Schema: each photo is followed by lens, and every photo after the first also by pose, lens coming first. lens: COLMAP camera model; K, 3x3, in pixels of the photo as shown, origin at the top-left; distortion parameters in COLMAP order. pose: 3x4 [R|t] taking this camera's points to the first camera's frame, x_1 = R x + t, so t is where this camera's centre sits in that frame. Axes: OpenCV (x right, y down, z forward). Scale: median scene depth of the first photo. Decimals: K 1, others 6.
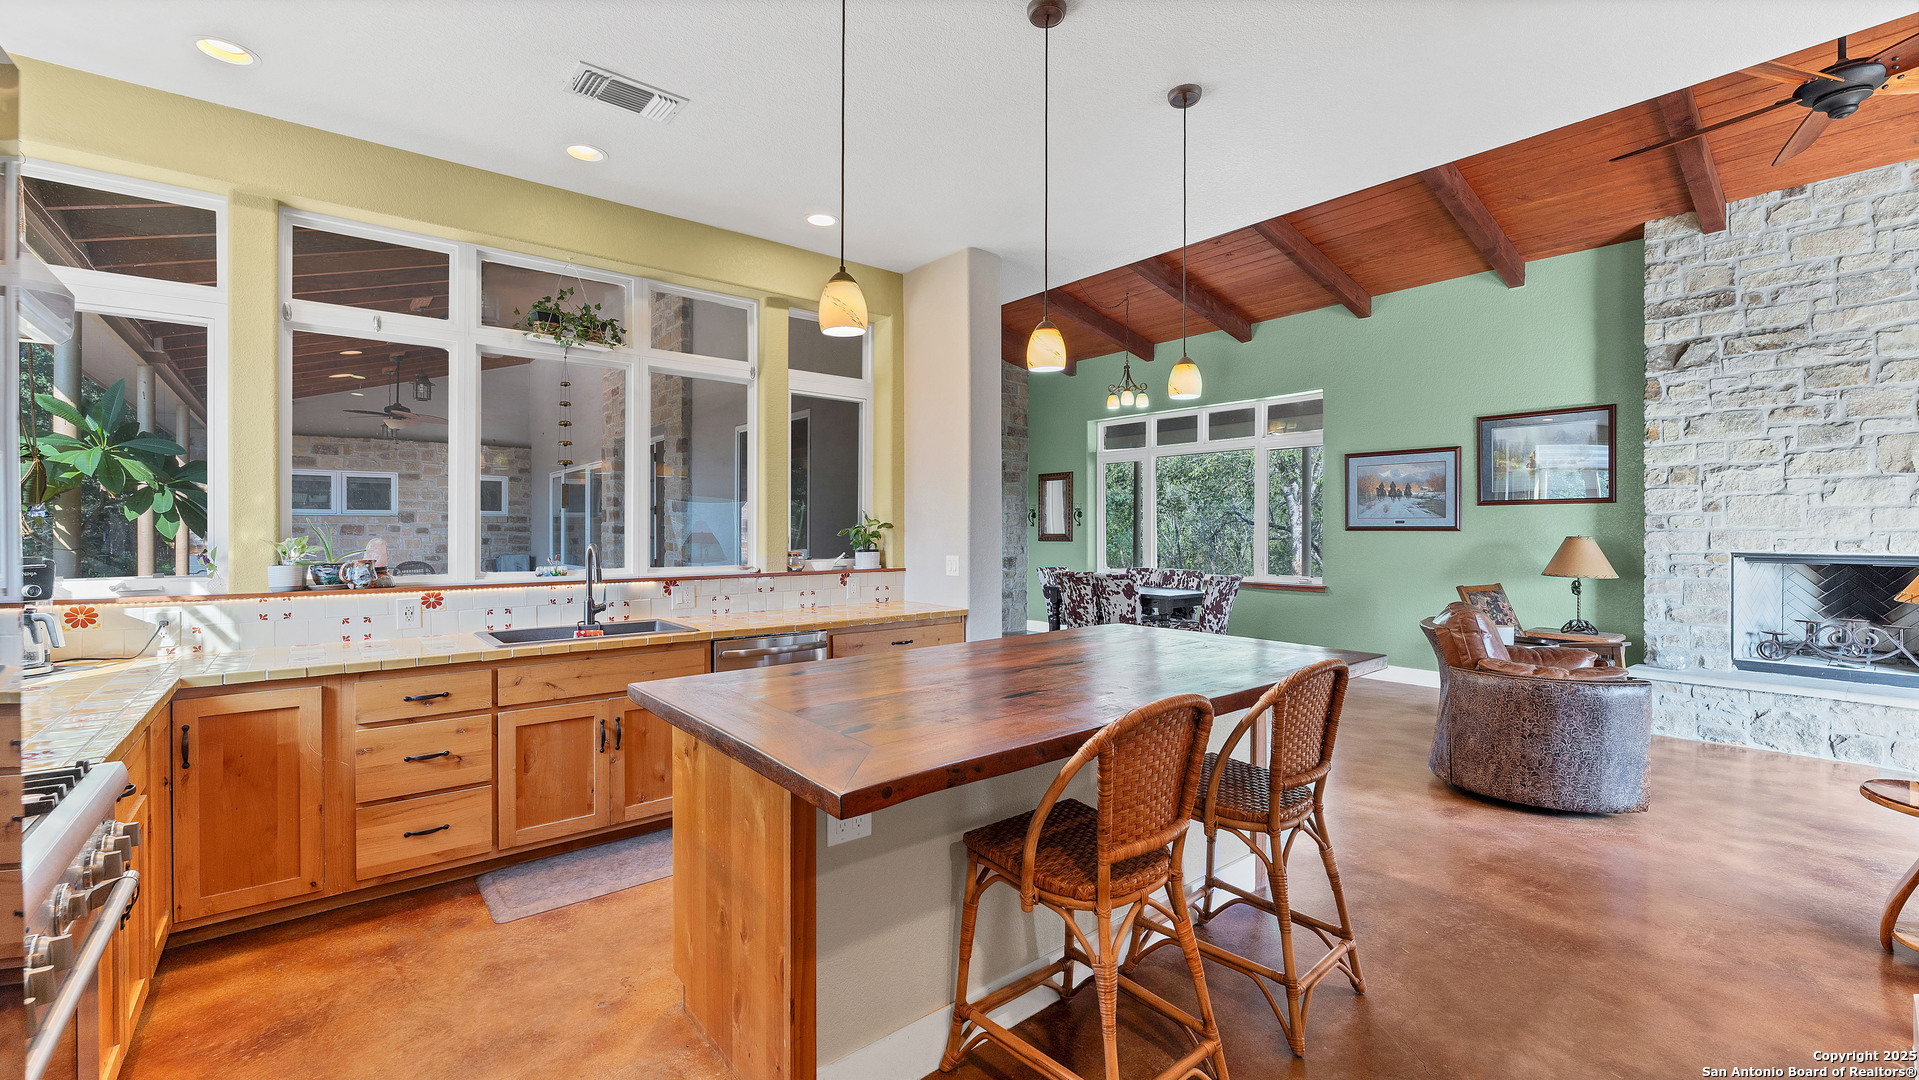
lens RADIAL K [[791.0, 0, 962.7], [0, 791.0, 529.0], [0, 0, 1]] dist [-0.004630, -0.000056]
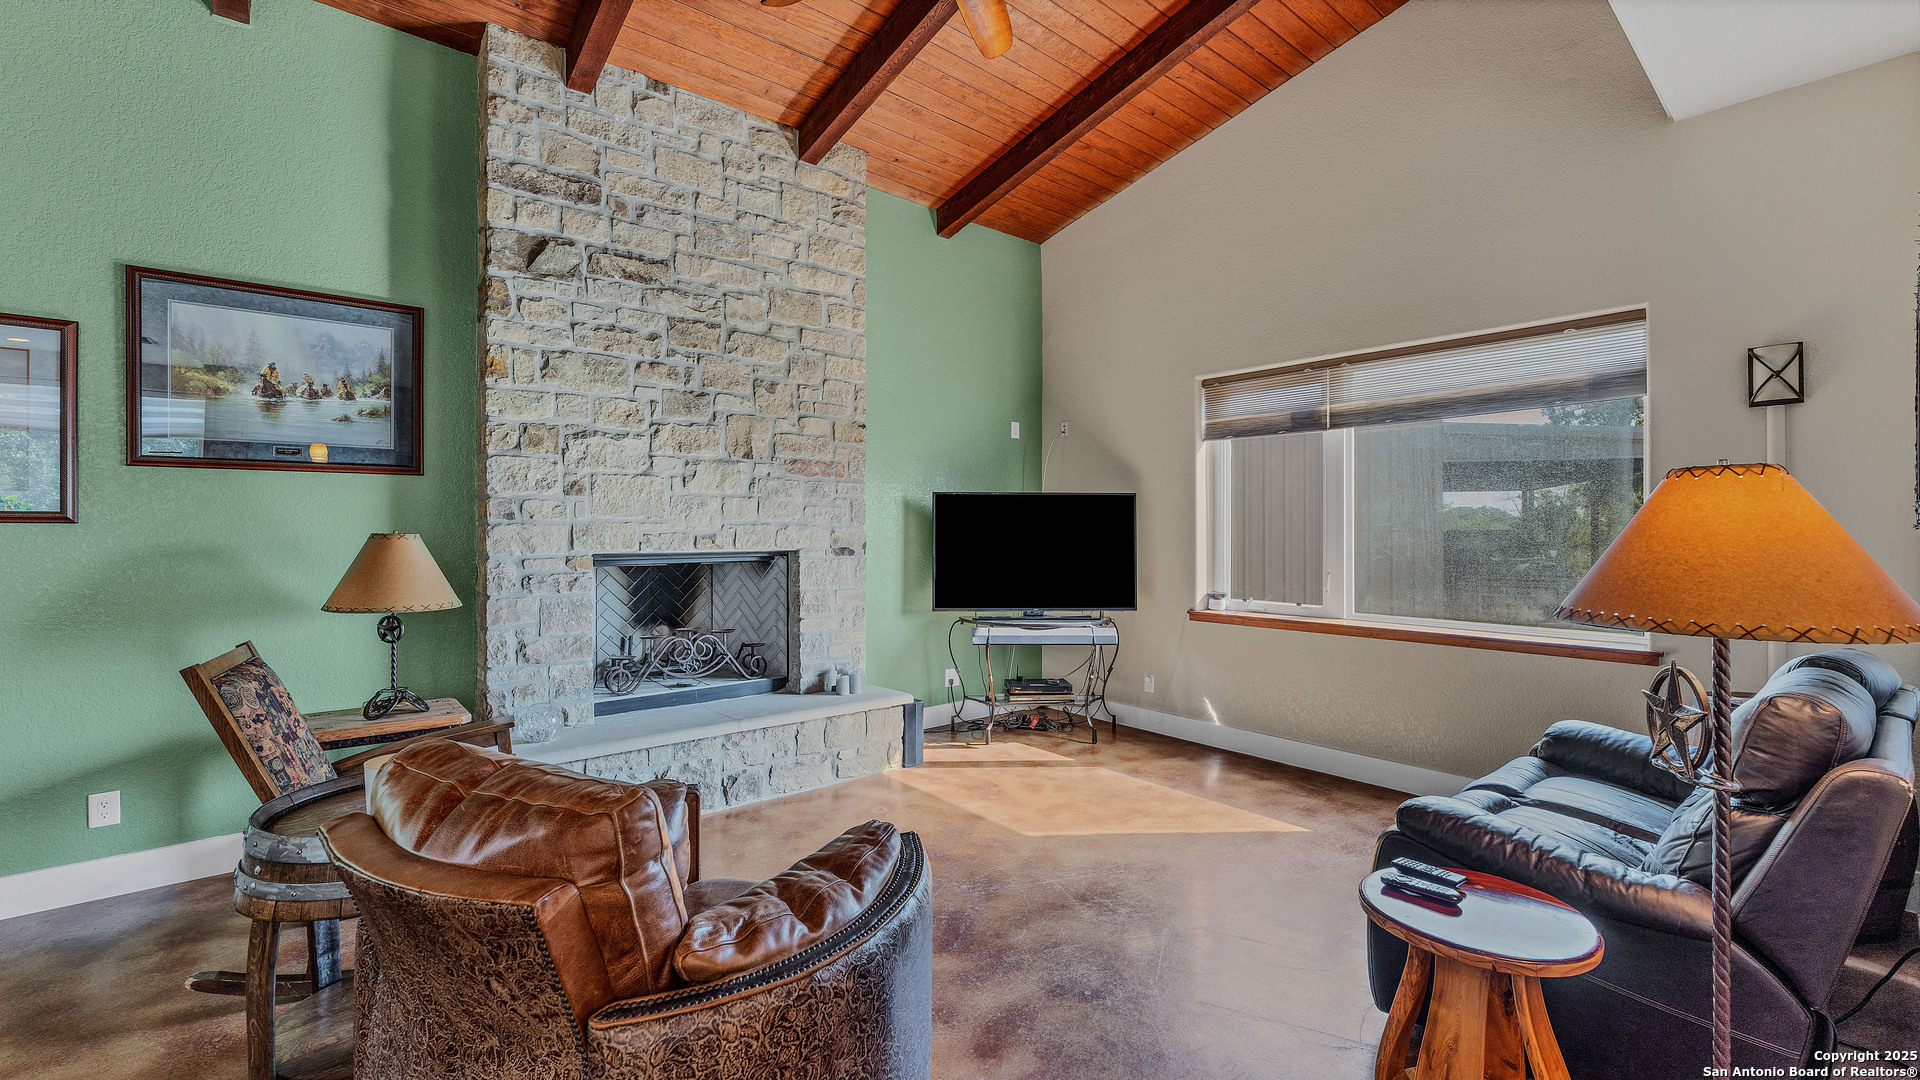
lens RADIAL K [[791.4, 0, 973.8], [0, 791.4, 526.4], [0, 0, 1]] dist [-0.004630, -0.000056]
pose [[0.001620, 0.001362, 0.999998, 0.264025], [0.000162, 0.999999, -0.001362, 0.005905], [-0.999999, 0.000164, 0.001620, 0.652237]]
